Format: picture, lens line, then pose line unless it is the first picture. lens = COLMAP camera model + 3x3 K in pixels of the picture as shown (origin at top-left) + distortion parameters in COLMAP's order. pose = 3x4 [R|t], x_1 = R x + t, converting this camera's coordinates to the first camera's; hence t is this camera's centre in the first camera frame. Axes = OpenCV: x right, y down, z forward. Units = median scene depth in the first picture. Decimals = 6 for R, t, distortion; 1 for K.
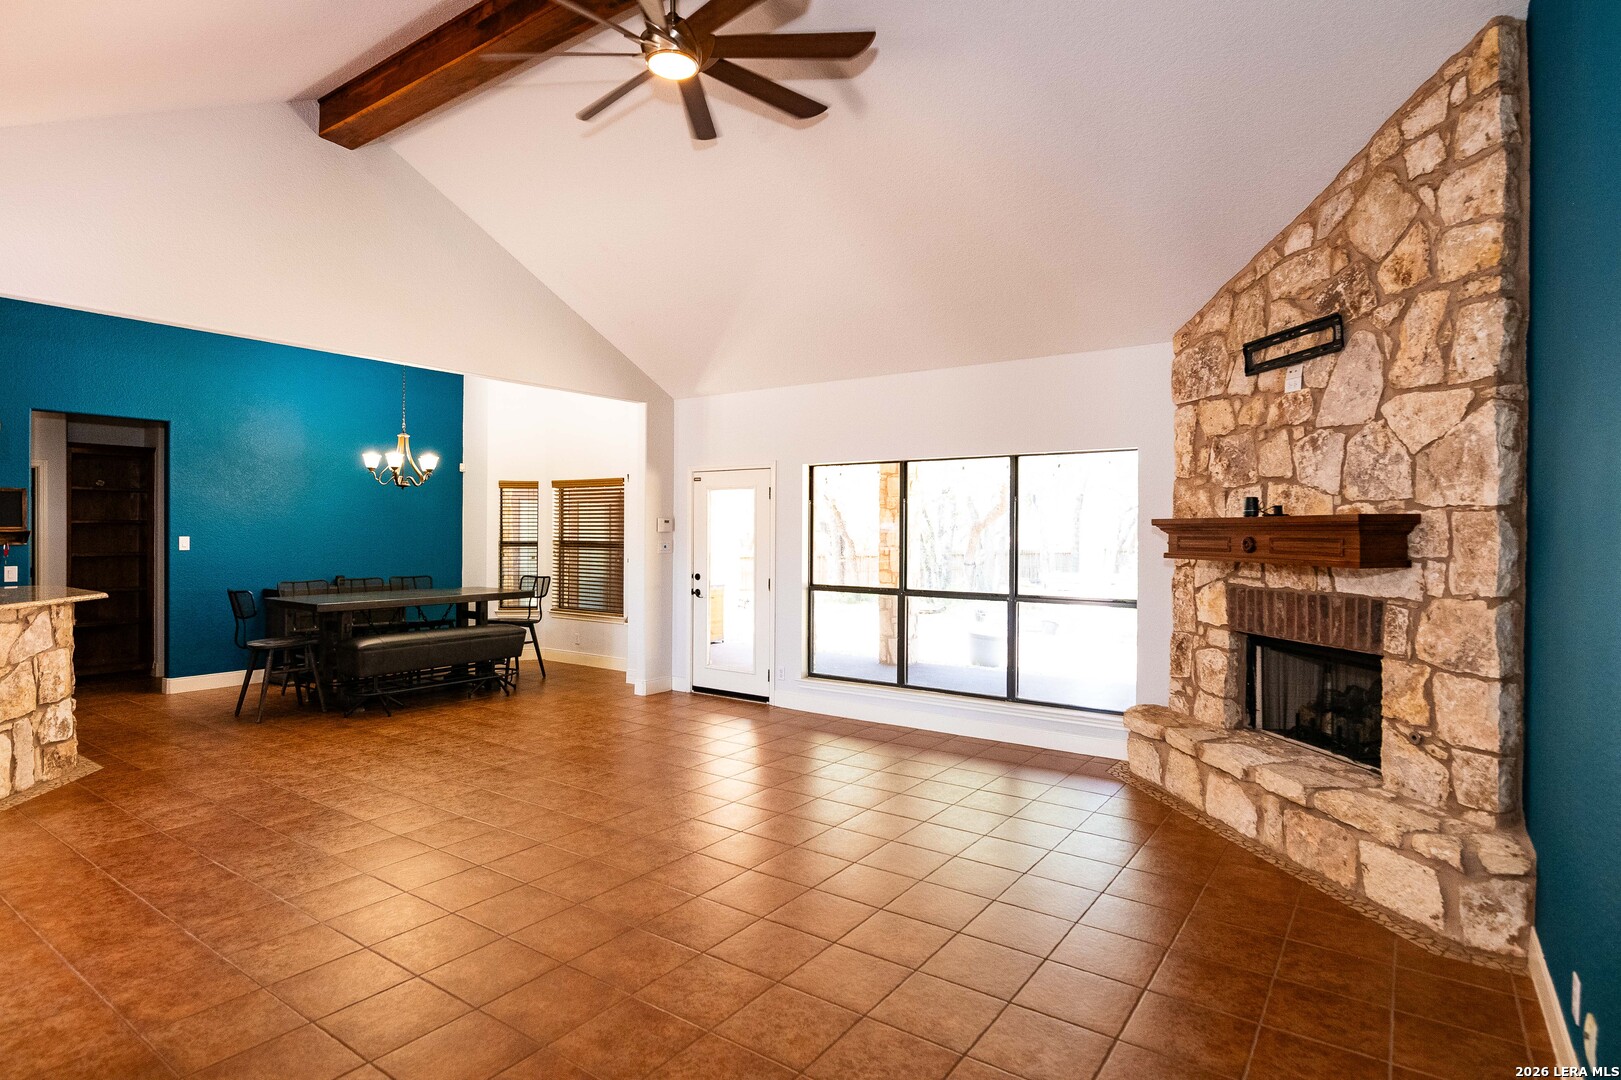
lens RADIAL K [[851.2, 0, 799.2], [0, 851.2, 526.3], [0, 0, 1]] dist [0.001384, -0.007561]
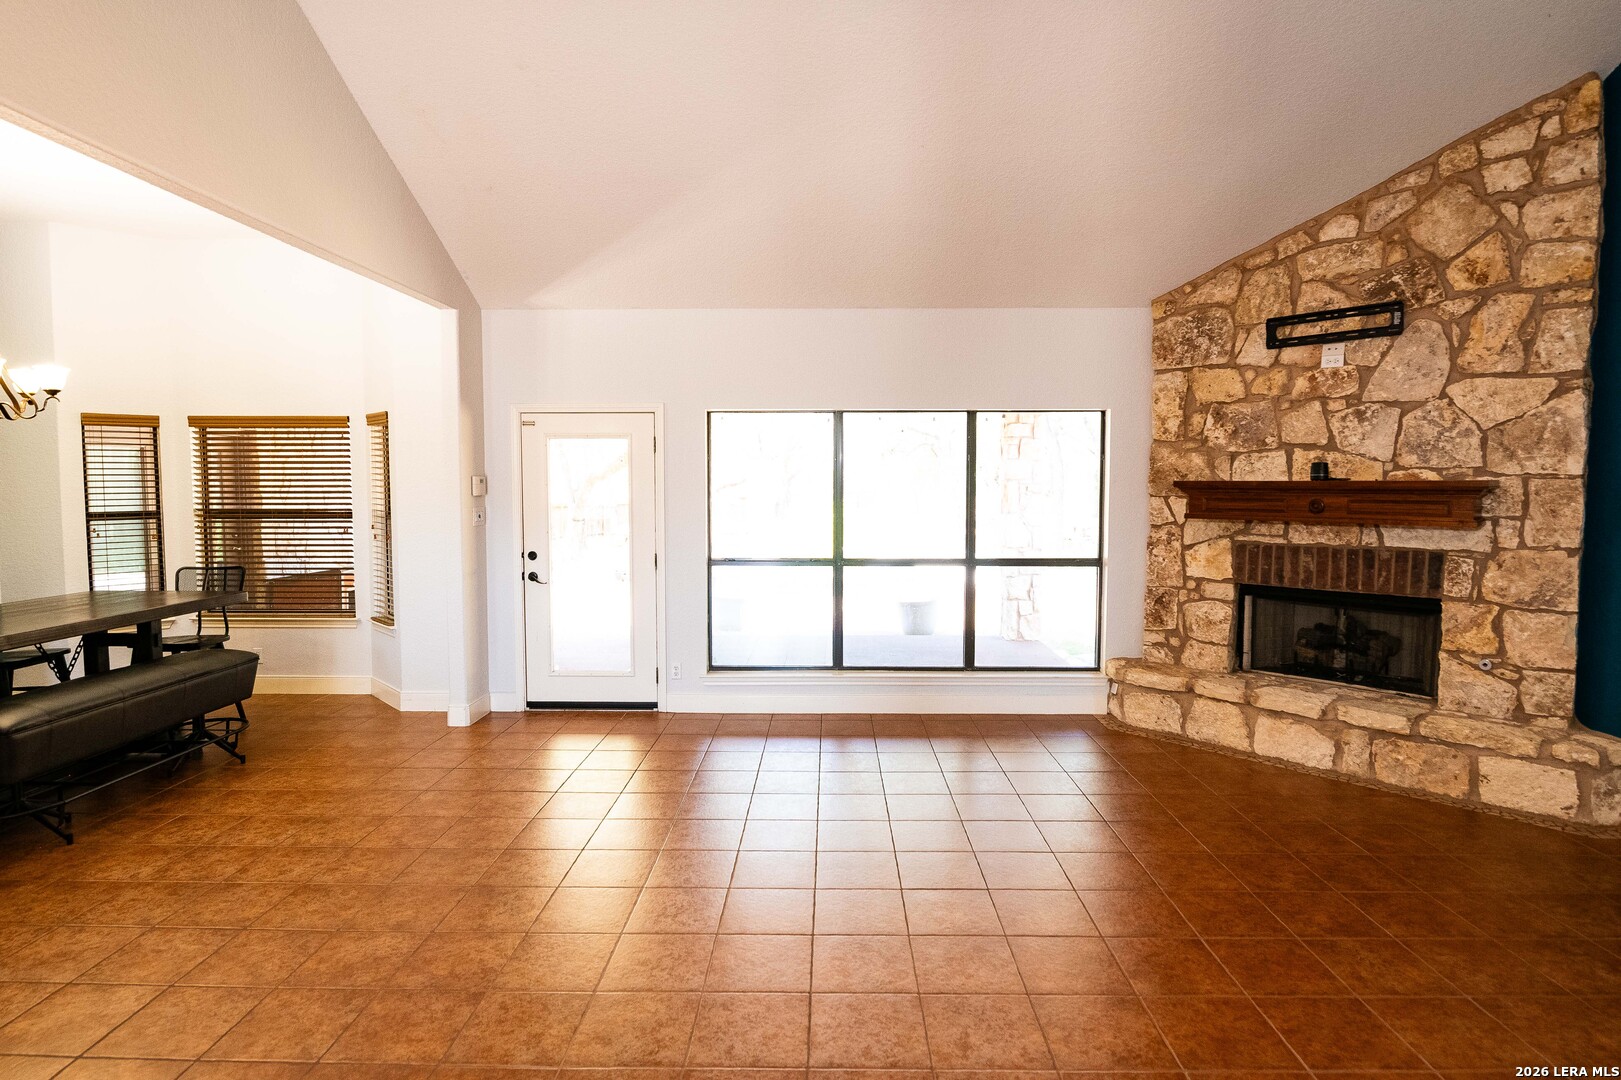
lens RADIAL K [[851.2, 0, 812.4], [0, 851.2, 529.0], [0, 0, 1]] dist [0.001384, -0.007561]
pose [[0.822248, -0.037758, 0.567875, -0.544869], [0.001647, 0.997951, 0.063969, -0.017432], [-0.569127, -0.051663, 0.820625, 0.409027]]
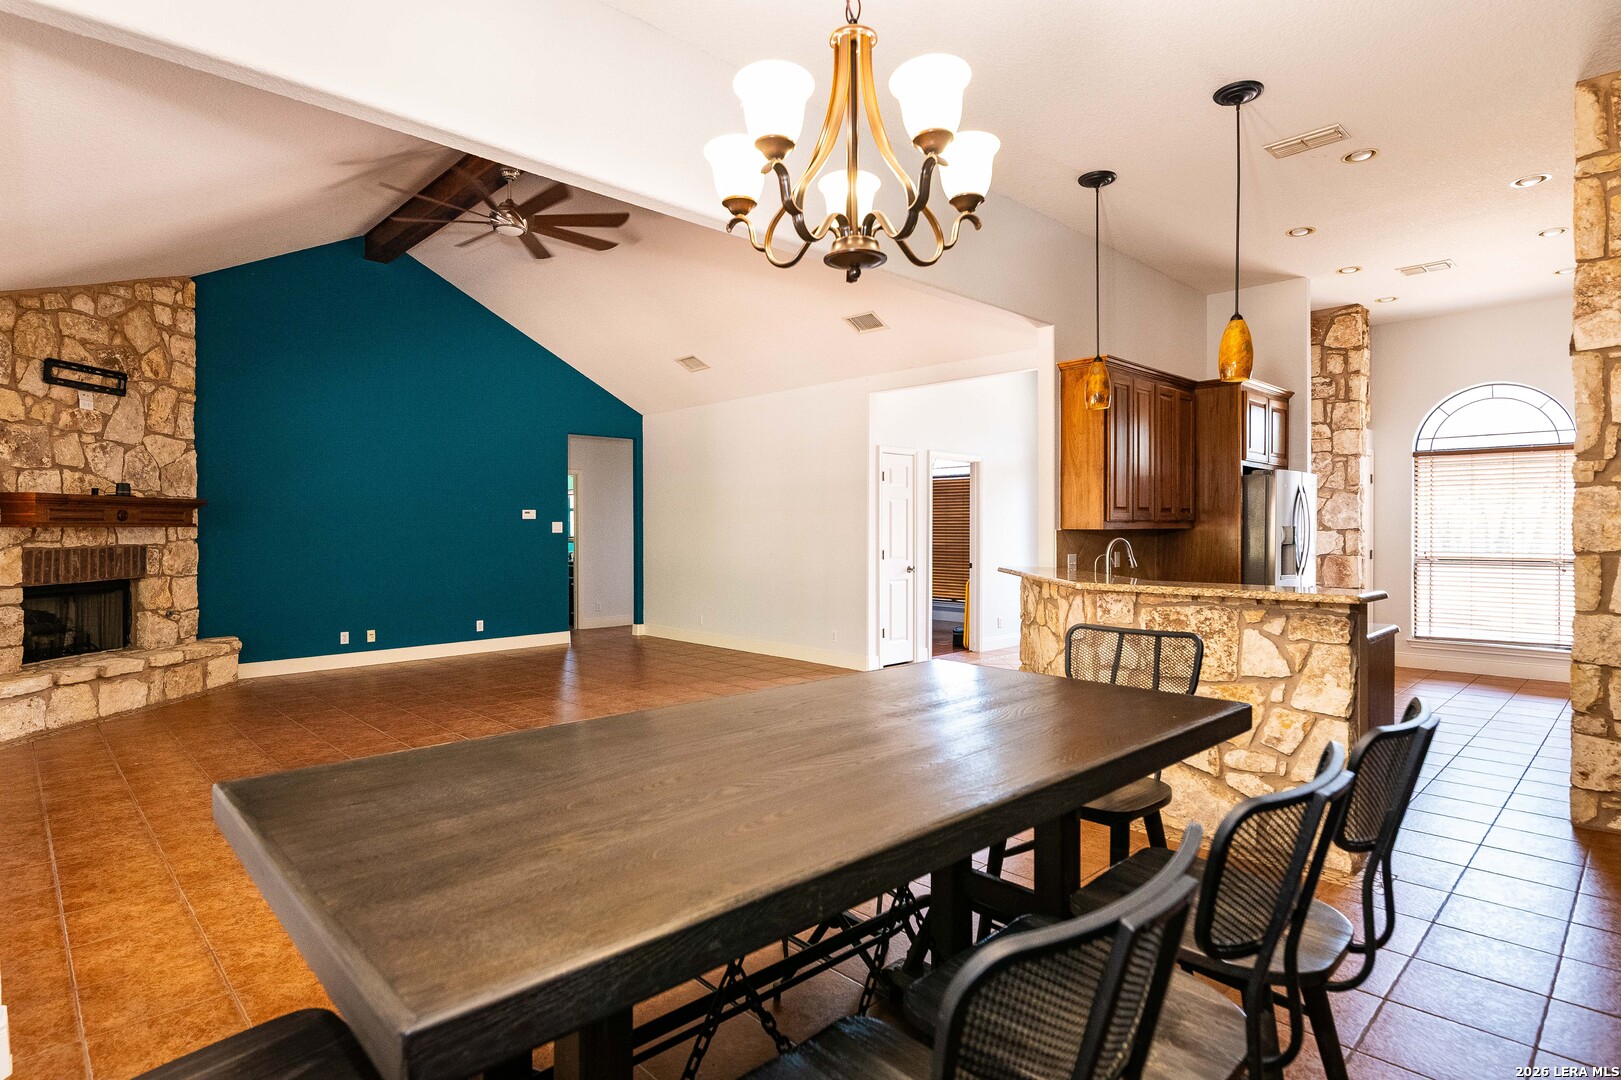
lens RADIAL K [[851.2, 0, 819.8], [0, 851.2, 529.3], [0, 0, 1]] dist [0.001384, -0.007561]
pose [[-0.985152, -0.004813, 0.171619, -0.791227], [-0.005239, 0.999984, -0.002027, 0.036851], [-0.171607, -0.002896, -0.985161, 1.947484]]
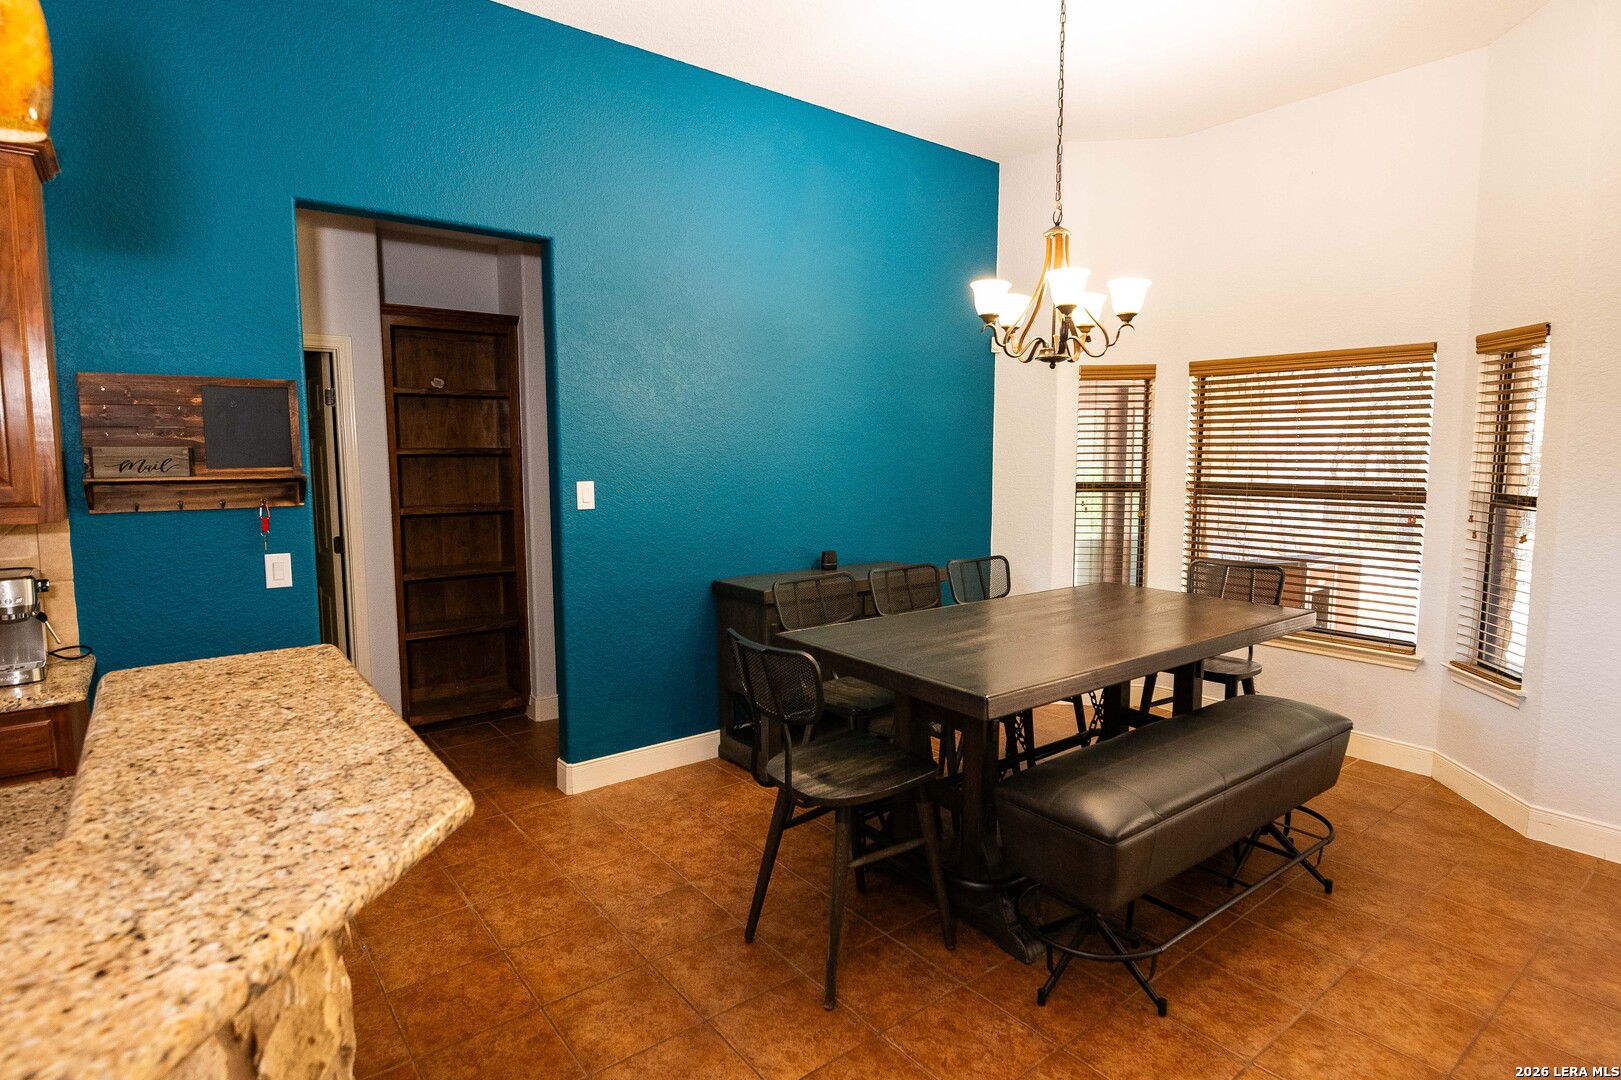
lens RADIAL K [[851.2, 0, 789.8], [0, 851.2, 539.1], [0, 0, 1]] dist [0.001384, -0.007561]
pose [[0.954291, 0.025155, -0.297817, -0.731996], [0.007153, 0.994244, 0.106897, -0.010283], [0.298792, -0.104141, 0.948619, 0.891850]]
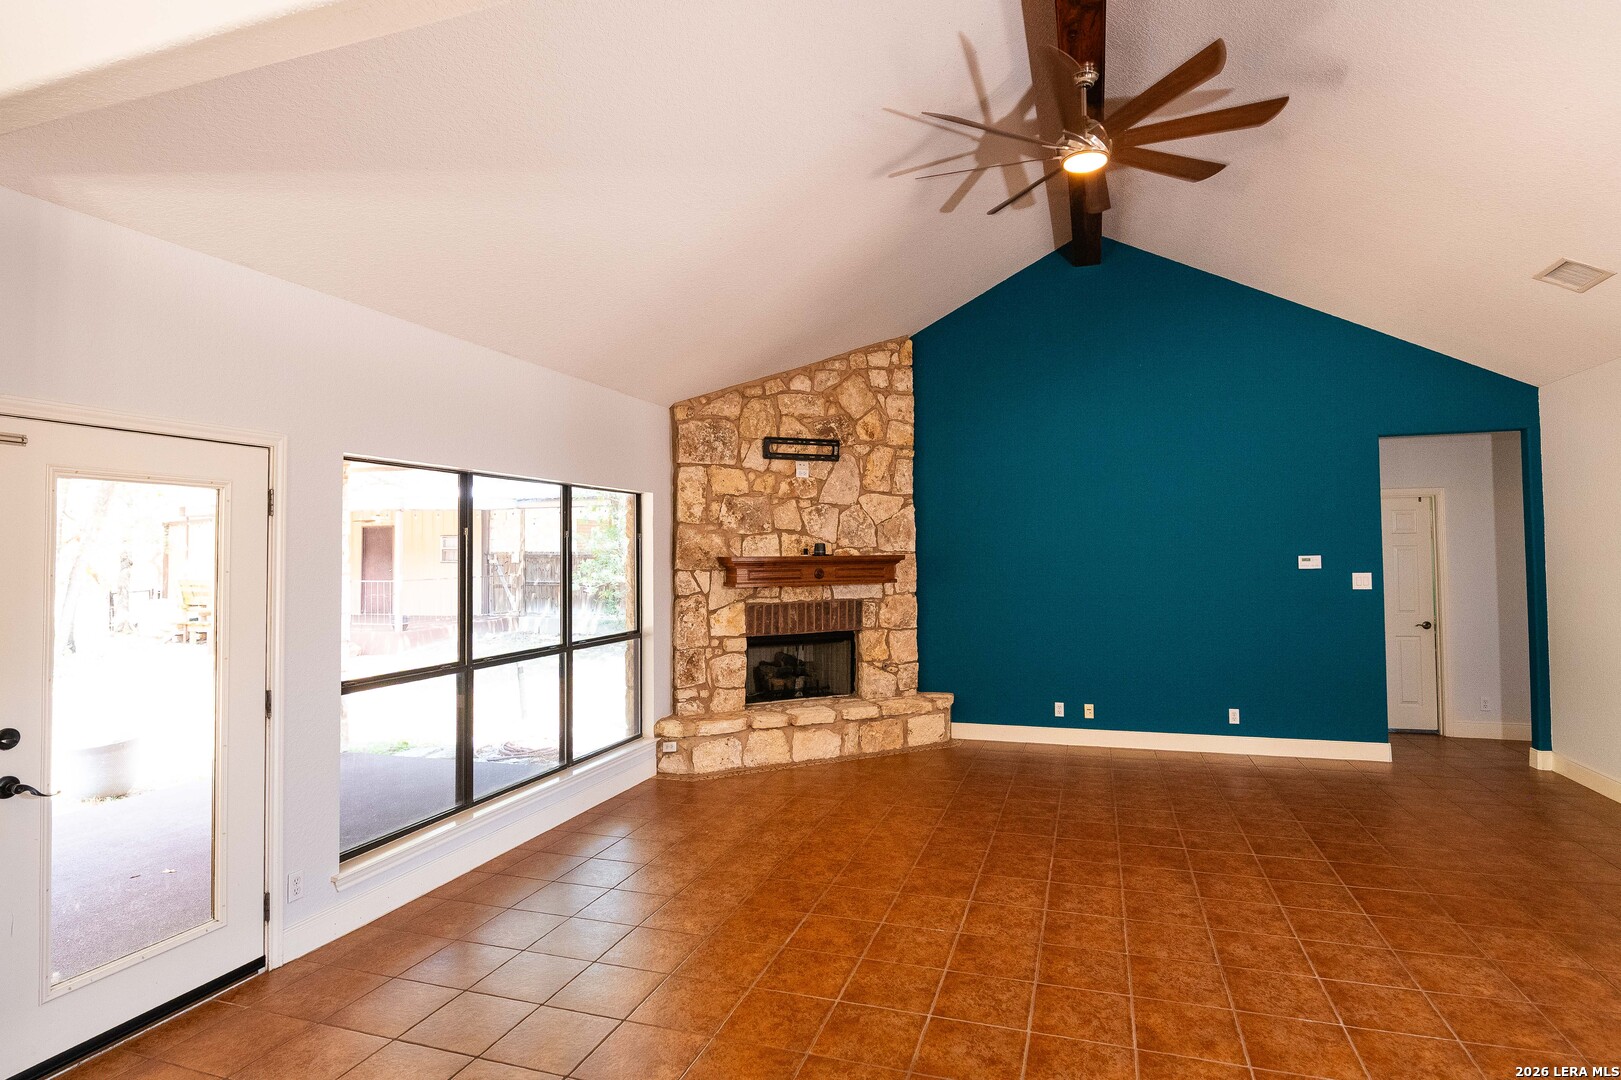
lens RADIAL K [[851.2, 0, 821.9], [0, 851.2, 522.3], [0, 0, 1]] dist [0.001384, -0.007561]
pose [[-0.309338, 0.031039, 0.950446, -0.843683], [0.002525, 0.999490, -0.031819, -0.019980], [-0.950949, -0.007443, -0.309259, 1.290079]]
